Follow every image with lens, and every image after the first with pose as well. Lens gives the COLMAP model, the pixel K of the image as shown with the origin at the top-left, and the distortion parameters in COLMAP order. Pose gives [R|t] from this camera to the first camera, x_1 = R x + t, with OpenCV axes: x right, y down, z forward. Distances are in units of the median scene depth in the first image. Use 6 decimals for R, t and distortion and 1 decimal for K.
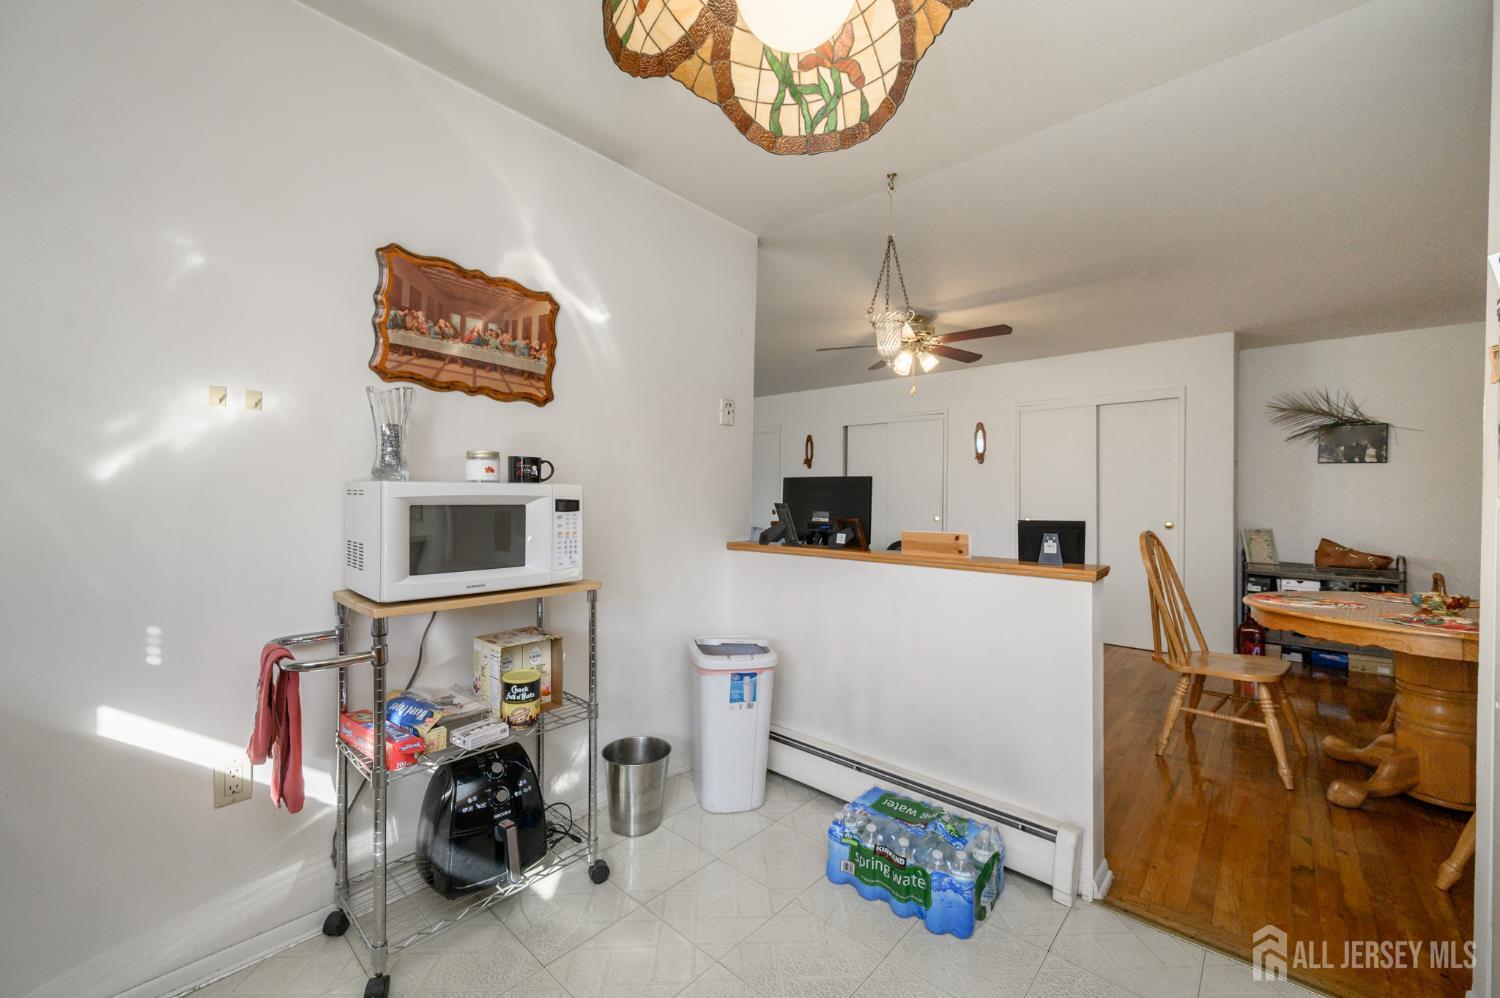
lens RADIAL K [[590.3, 0, 755.5], [0, 590.3, 498.4], [0, 0, 1]] dist [-0.001405, -0.000062]
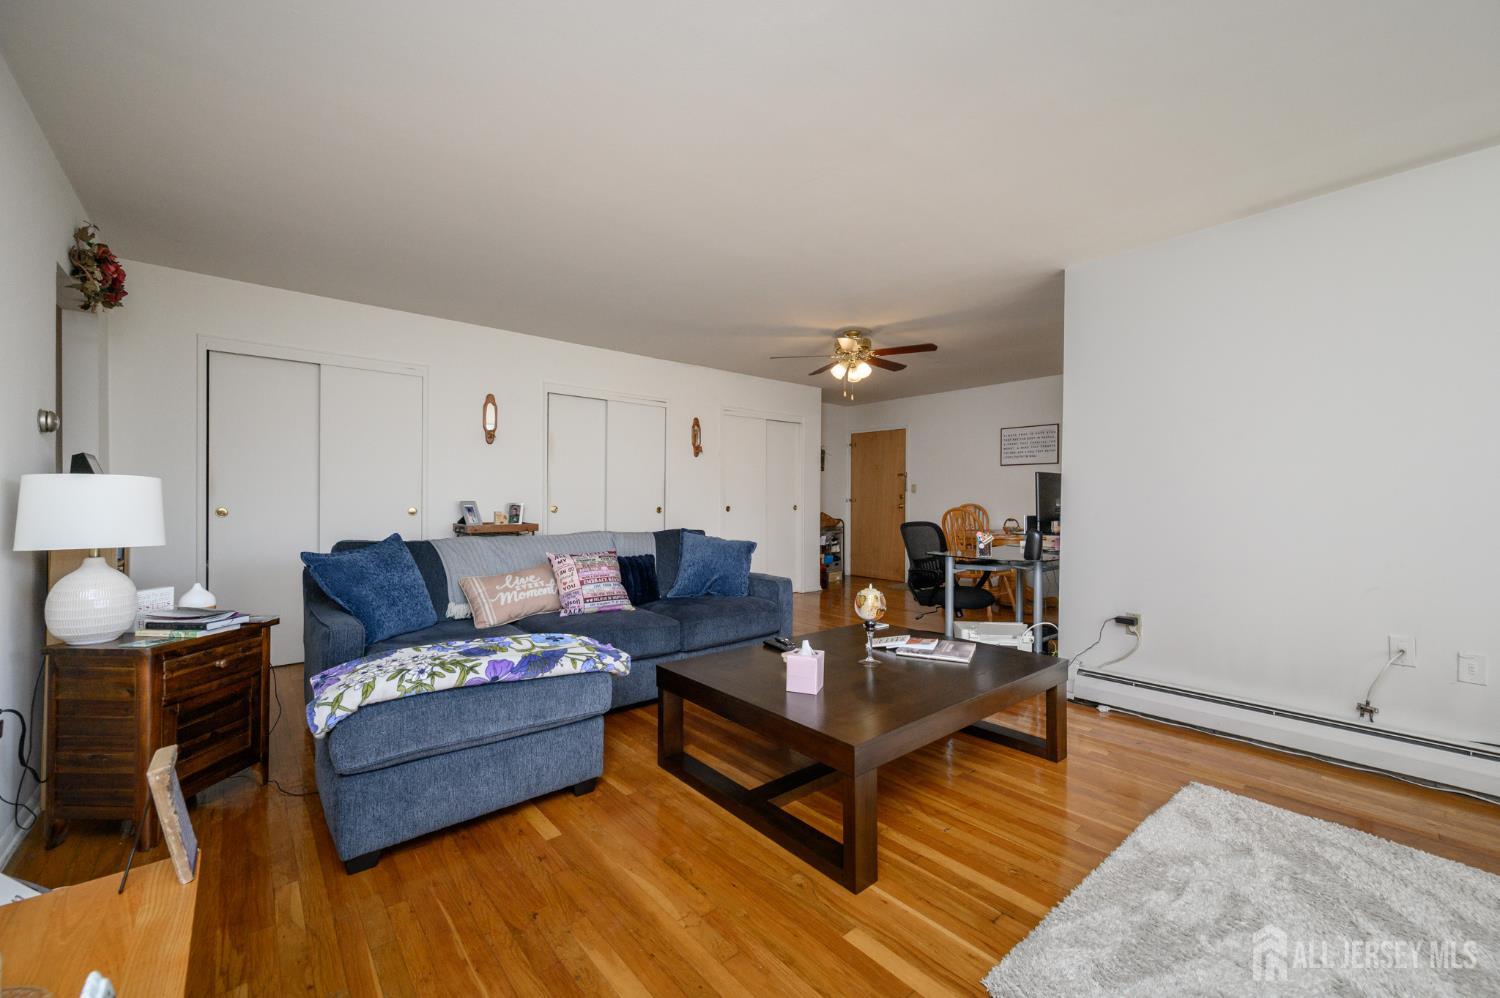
lens RADIAL K [[590.3, 0, 747.7], [0, 590.3, 497.8], [0, 0, 1]] dist [-0.001405, -0.000062]
pose [[0.138259, -0.013686, 0.990302, -0.863770], [0.001179, 0.999906, 0.013654, -0.000633], [-0.990395, -0.000720, 0.138262, 0.976169]]
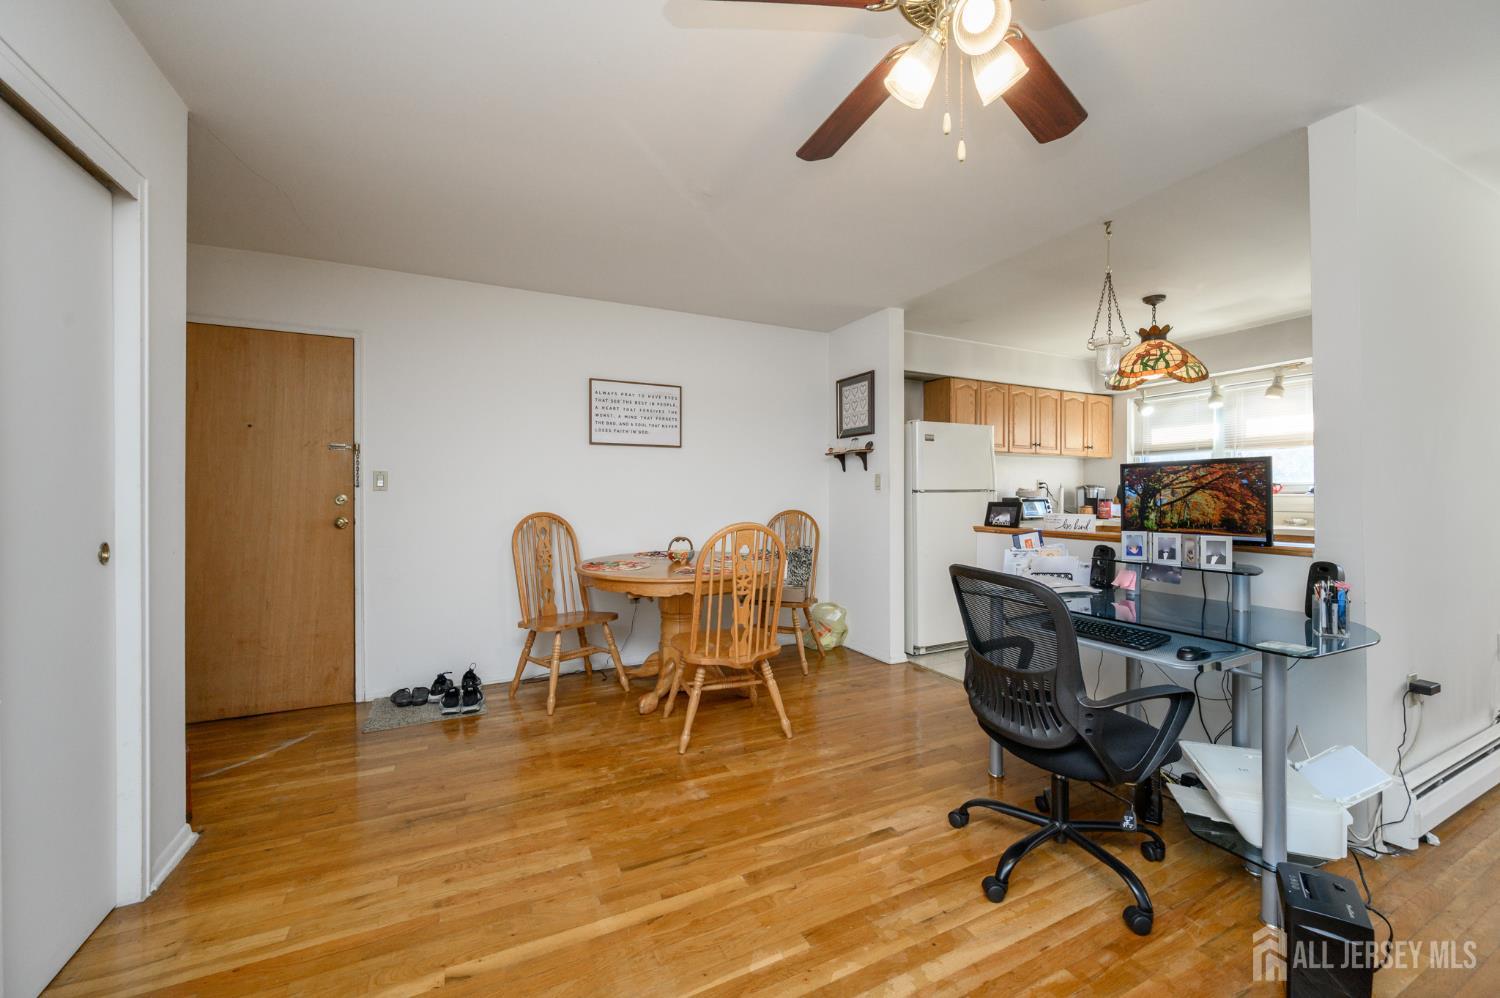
lens RADIAL K [[590.3, 0, 754.6], [0, 590.3, 495.5], [0, 0, 1]] dist [-0.001405, -0.000062]
pose [[-0.926828, -0.009585, 0.375364, 0.232439], [-0.008342, 0.999953, 0.004936, 0.007380], [-0.375393, 0.001444, -0.926865, 1.262122]]
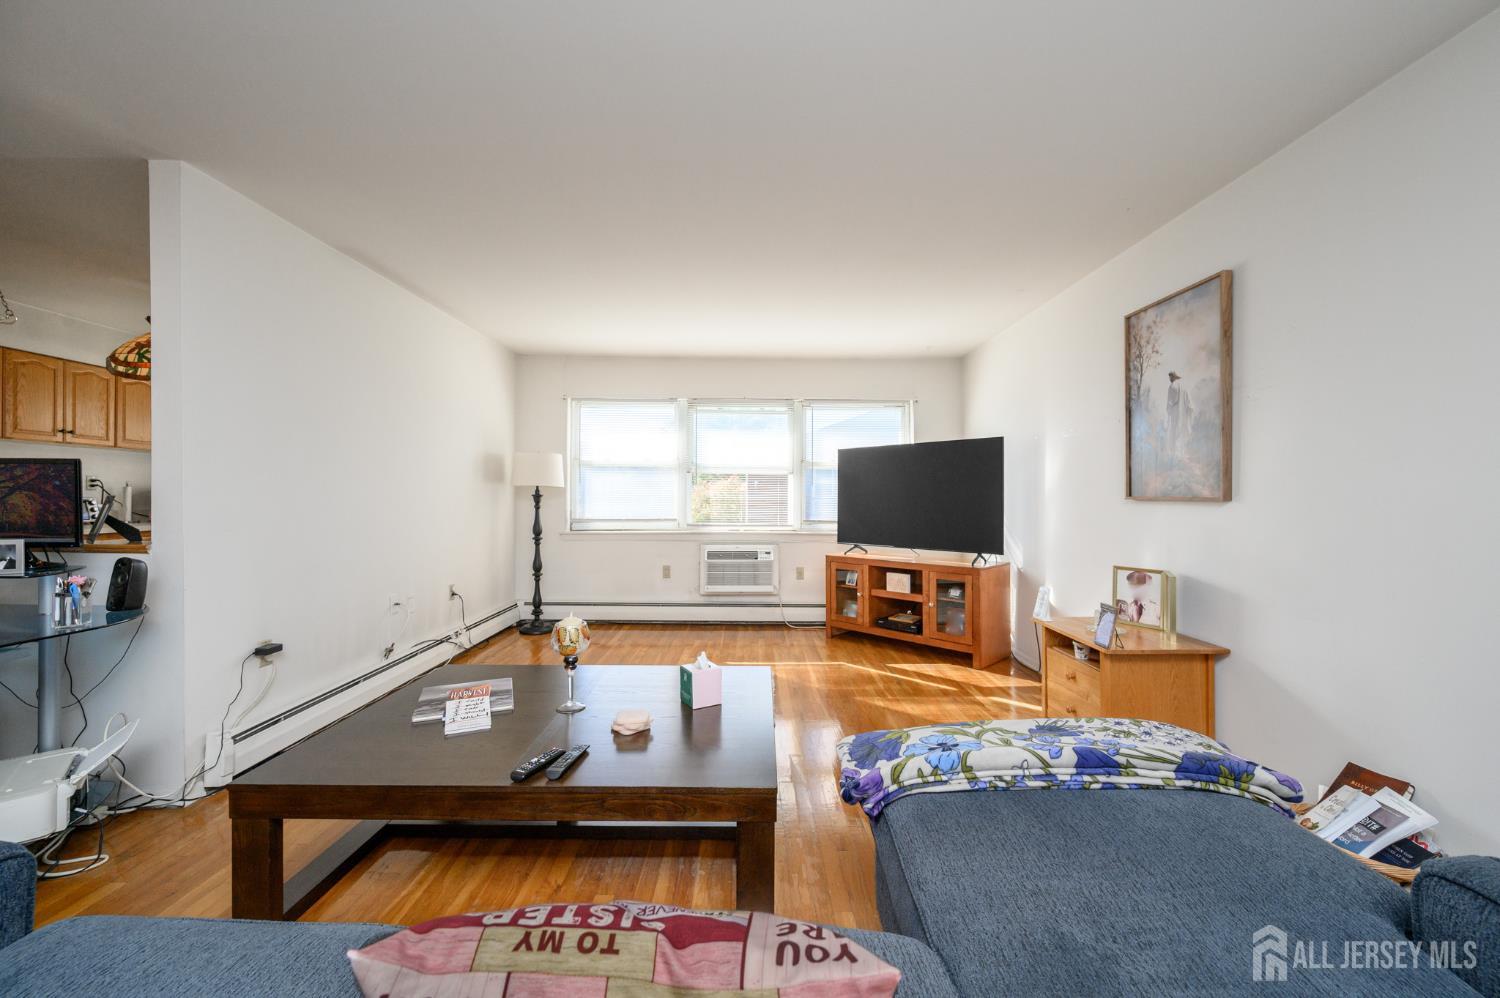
lens RADIAL K [[590.3, 0, 757.3], [0, 590.3, 498.7], [0, 0, 1]] dist [-0.001405, -0.000062]
pose [[-0.744570, -0.016087, -0.667351, -0.055879], [-0.016062, 0.999852, -0.006182, 0.001718], [0.667351, 0.006116, -0.744718, 1.400412]]
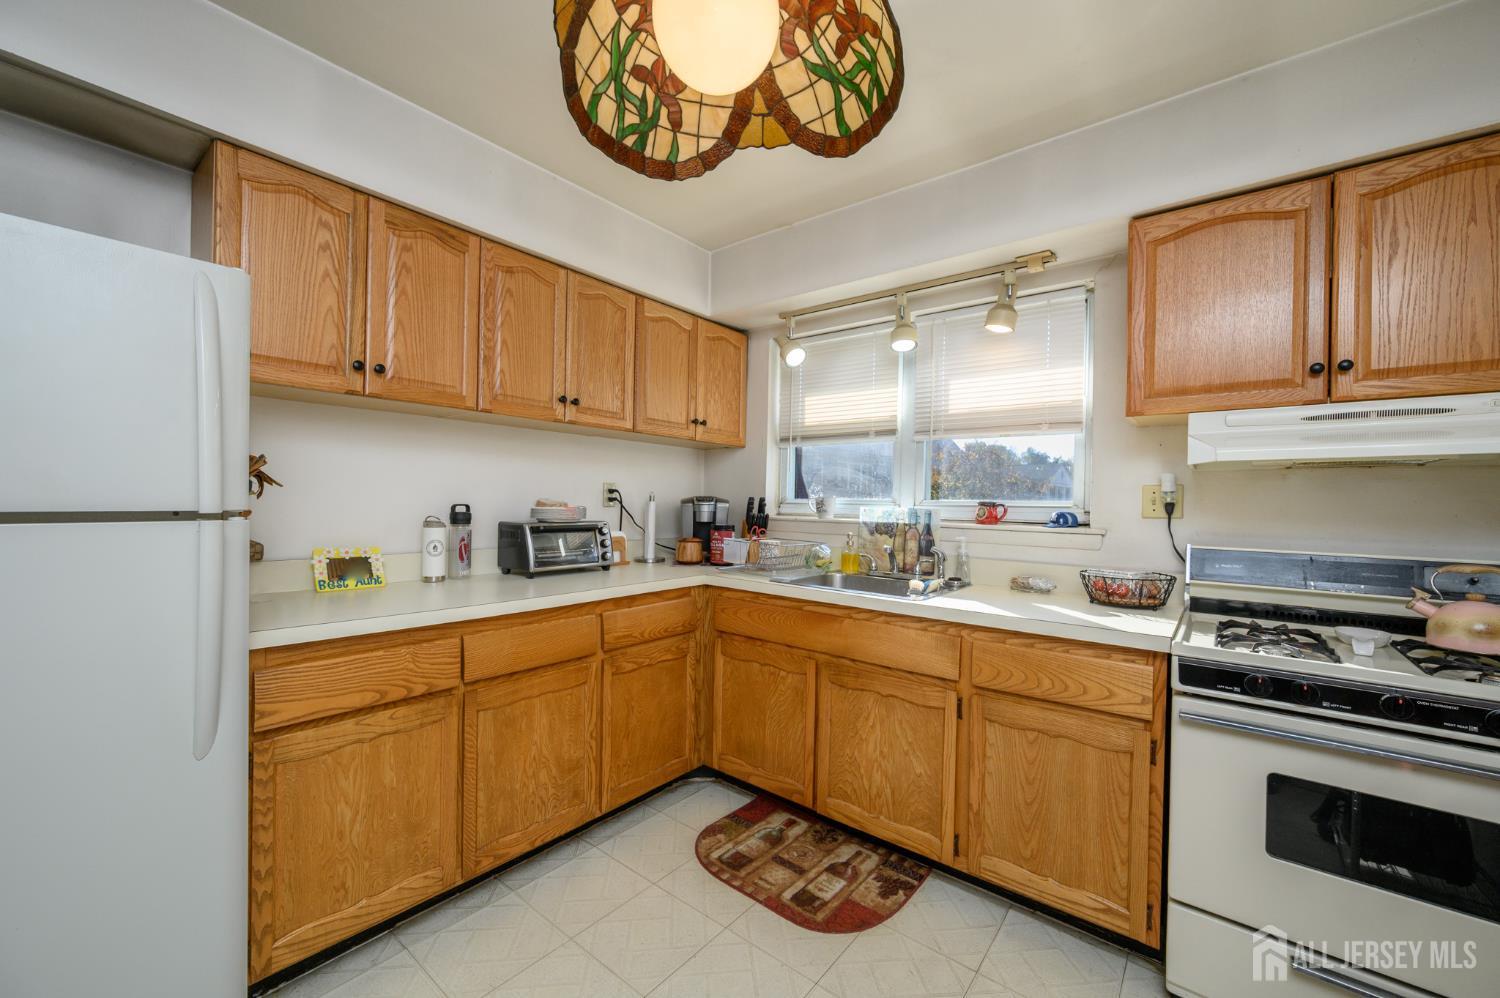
lens RADIAL K [[590.3, 0, 763.0], [0, 590.3, 505.3], [0, 0, 1]] dist [-0.001405, -0.000062]
pose [[-0.997552, -0.028717, -0.063768, 0.004875], [-0.029419, 0.999516, 0.010099, -0.014682], [0.063447, 0.011950, -0.997914, 0.437250]]
